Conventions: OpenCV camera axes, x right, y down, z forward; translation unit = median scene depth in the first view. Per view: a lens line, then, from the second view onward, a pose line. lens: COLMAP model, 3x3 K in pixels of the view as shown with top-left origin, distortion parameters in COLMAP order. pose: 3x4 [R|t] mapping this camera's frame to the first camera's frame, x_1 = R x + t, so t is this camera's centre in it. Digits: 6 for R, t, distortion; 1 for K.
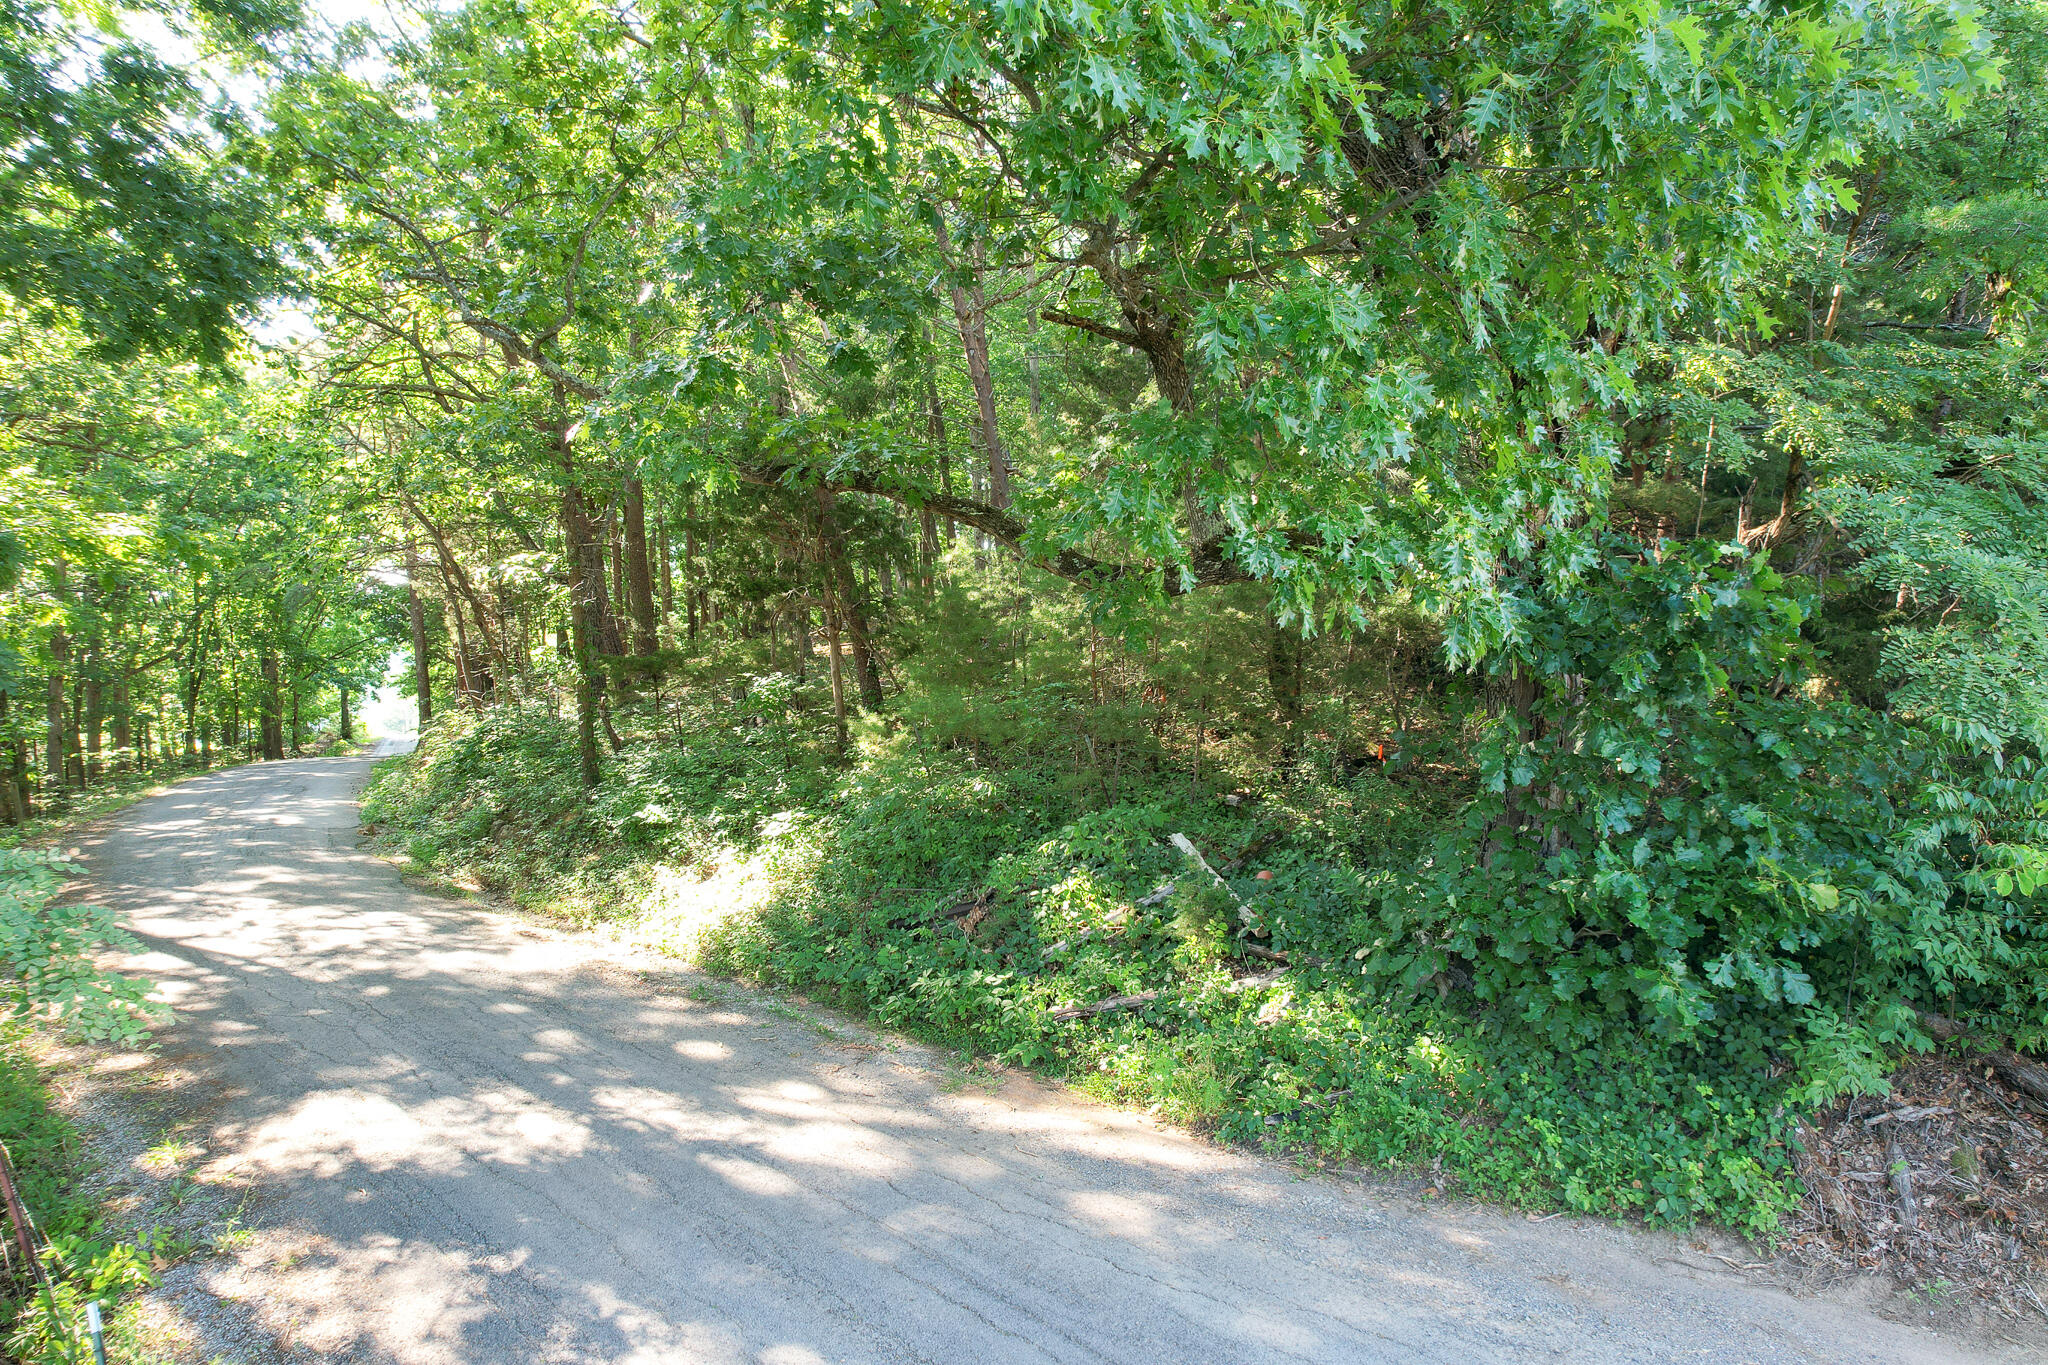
lens RADIAL K [[1310.1, 0, 1028.7], [0, 1310.1, 692.7], [0, 0, 1]] dist [-0.073746, 0.069230]
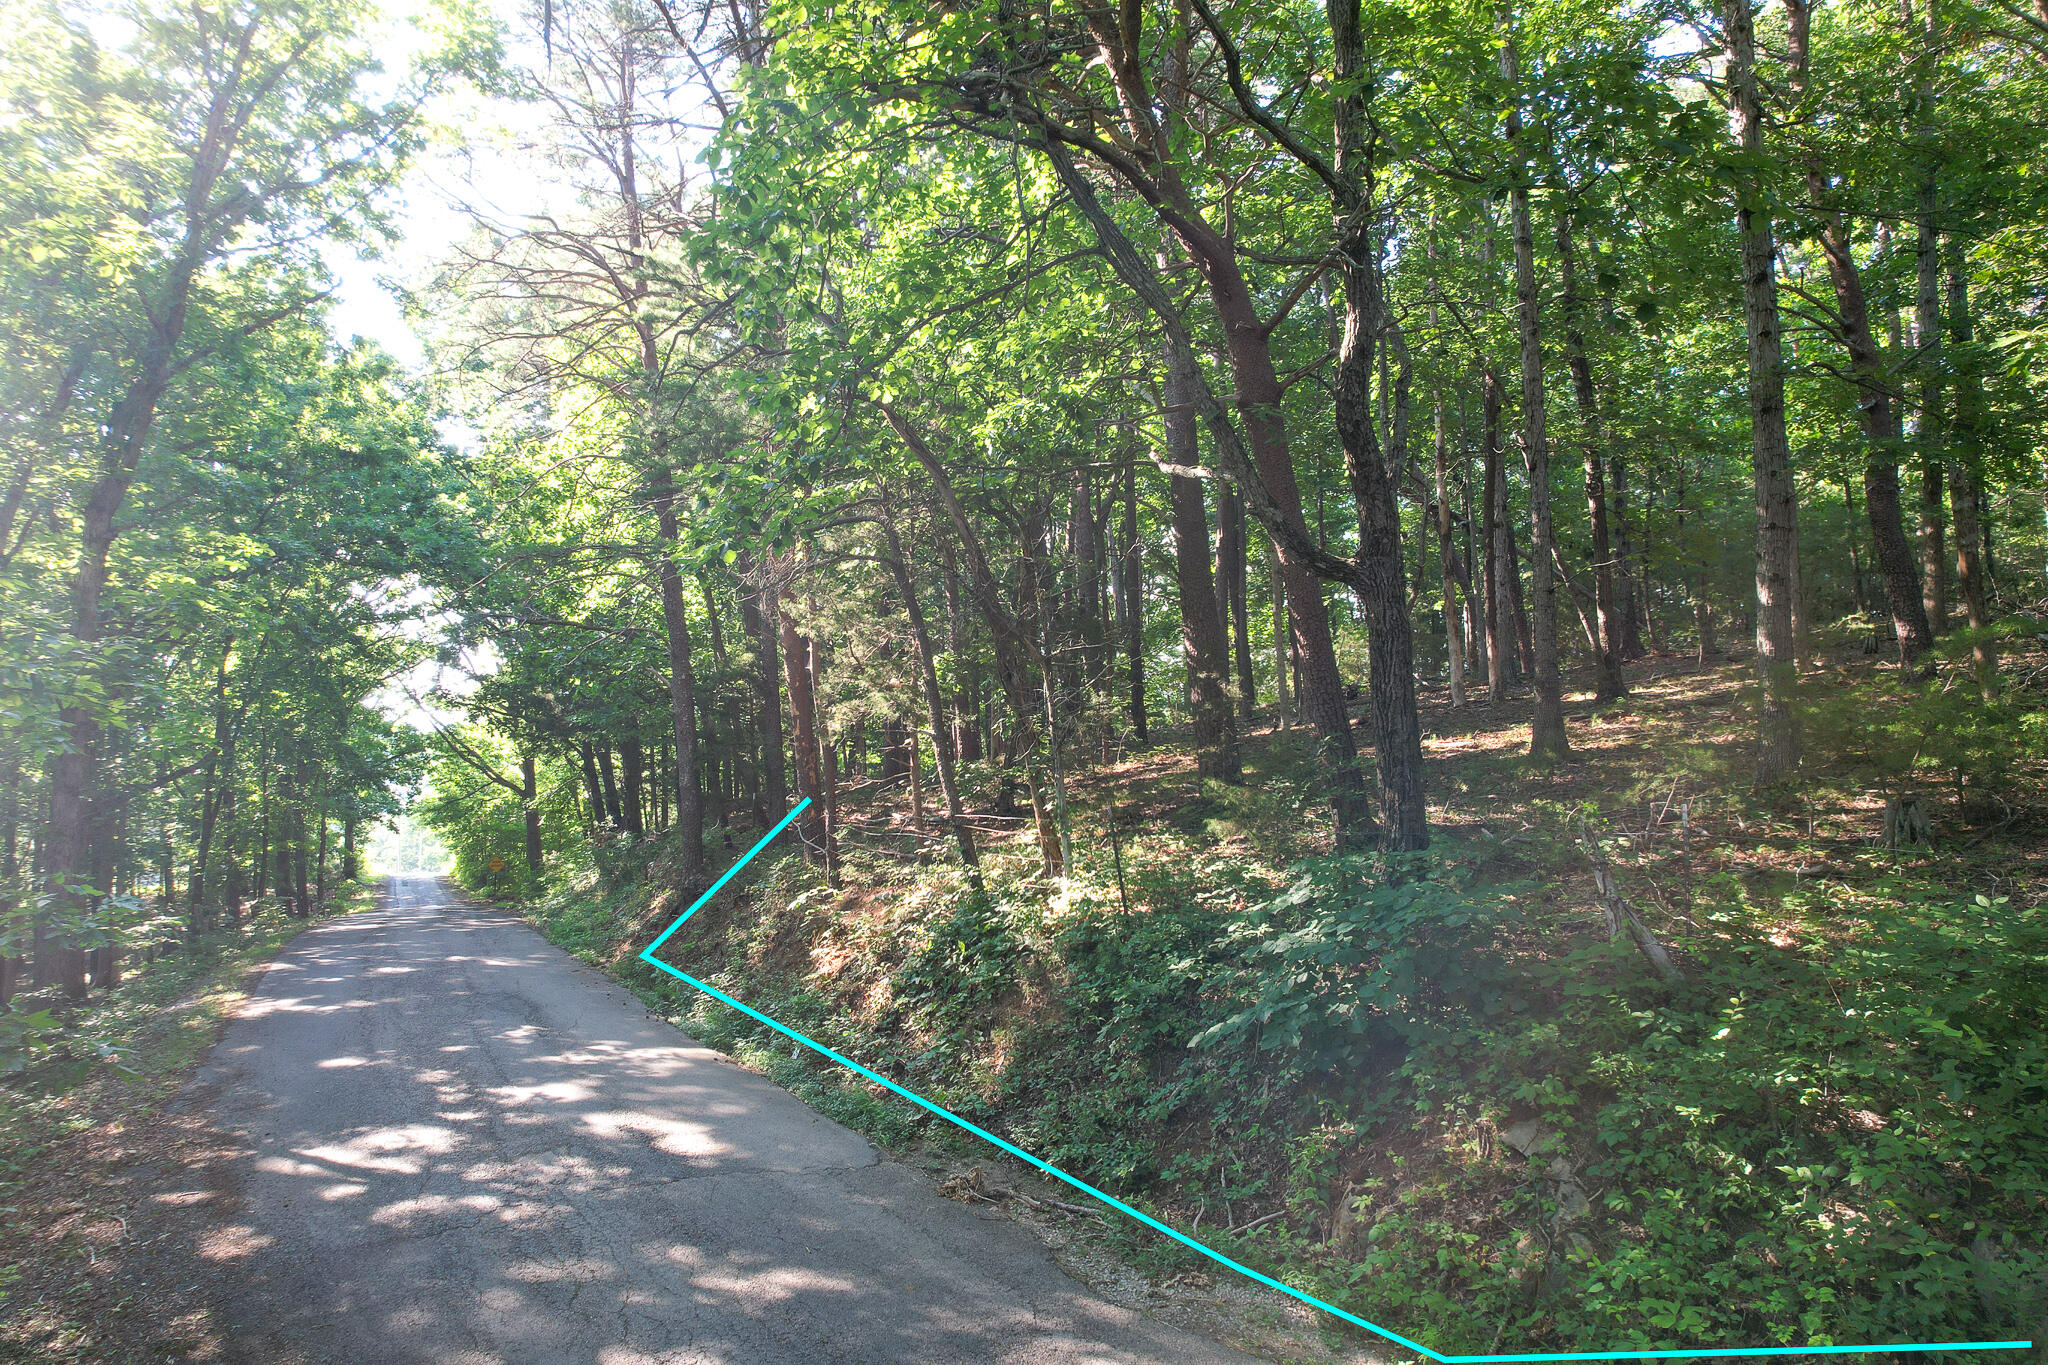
lens RADIAL K [[1310.1, 0, 1028.7], [0, 1310.1, 692.7], [0, 0, 1]] dist [-0.073746, 0.069230]
pose [[0.999325, 0.002234, 0.036678, -0.897487], [0.001416, 0.995068, -0.099184, 0.001797], [-0.036719, 0.099169, 0.994393, 1.078650]]
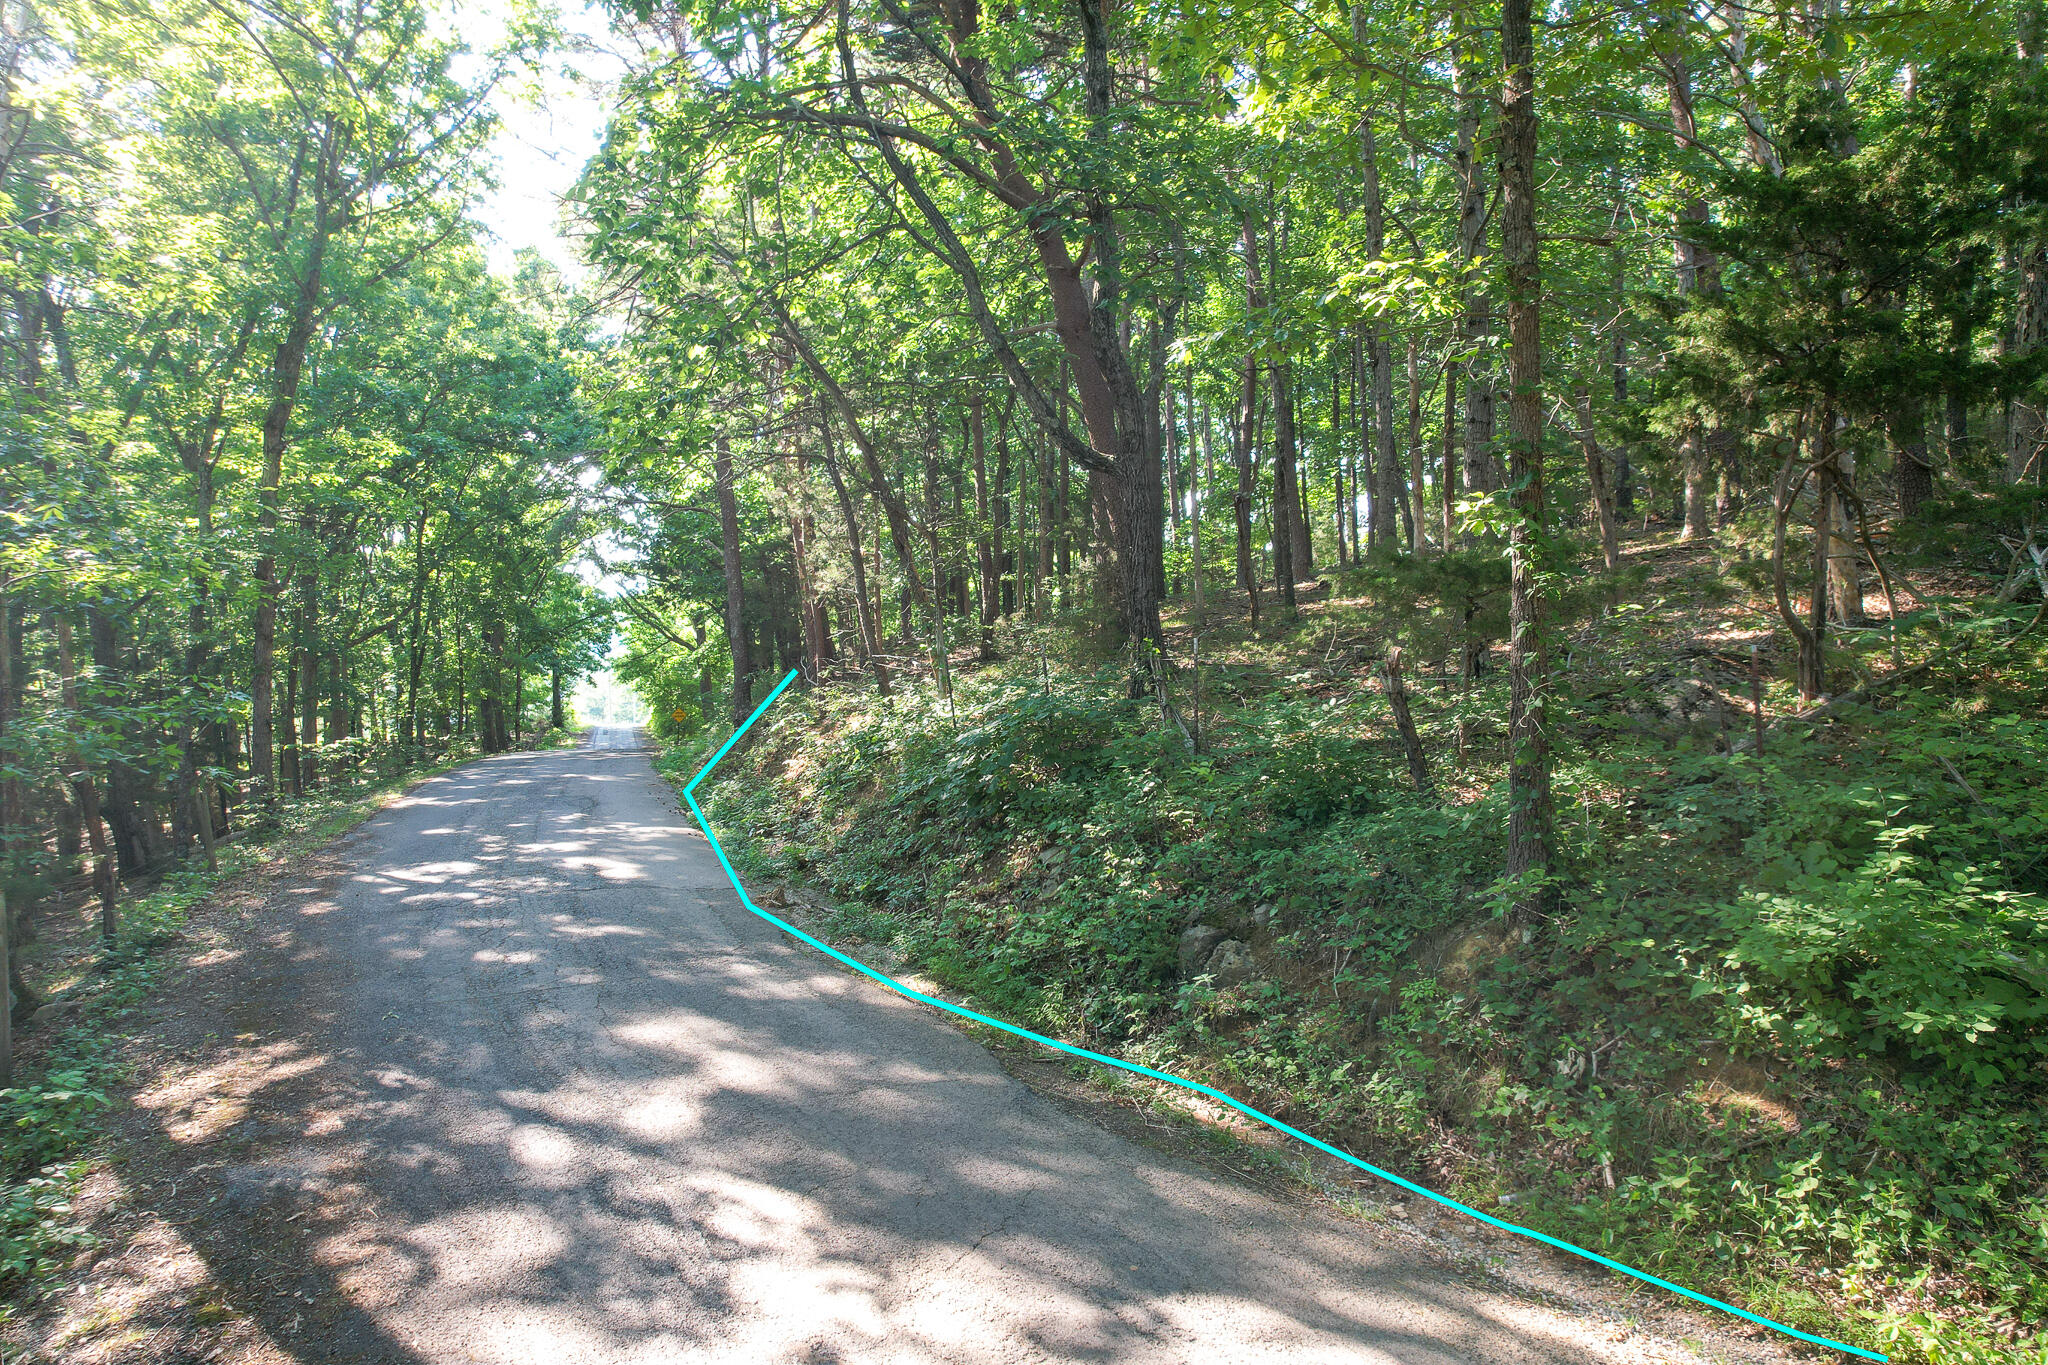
lens RADIAL K [[1310.1, 0, 1028.7], [0, 1310.1, 692.7], [0, 0, 1]] dist [-0.073746, 0.069230]
pose [[0.992912, 0.008230, -0.118571, -0.595800], [-0.007633, 0.999956, 0.005487, 0.025416], [0.118611, -0.004543, 0.992930, 0.809769]]
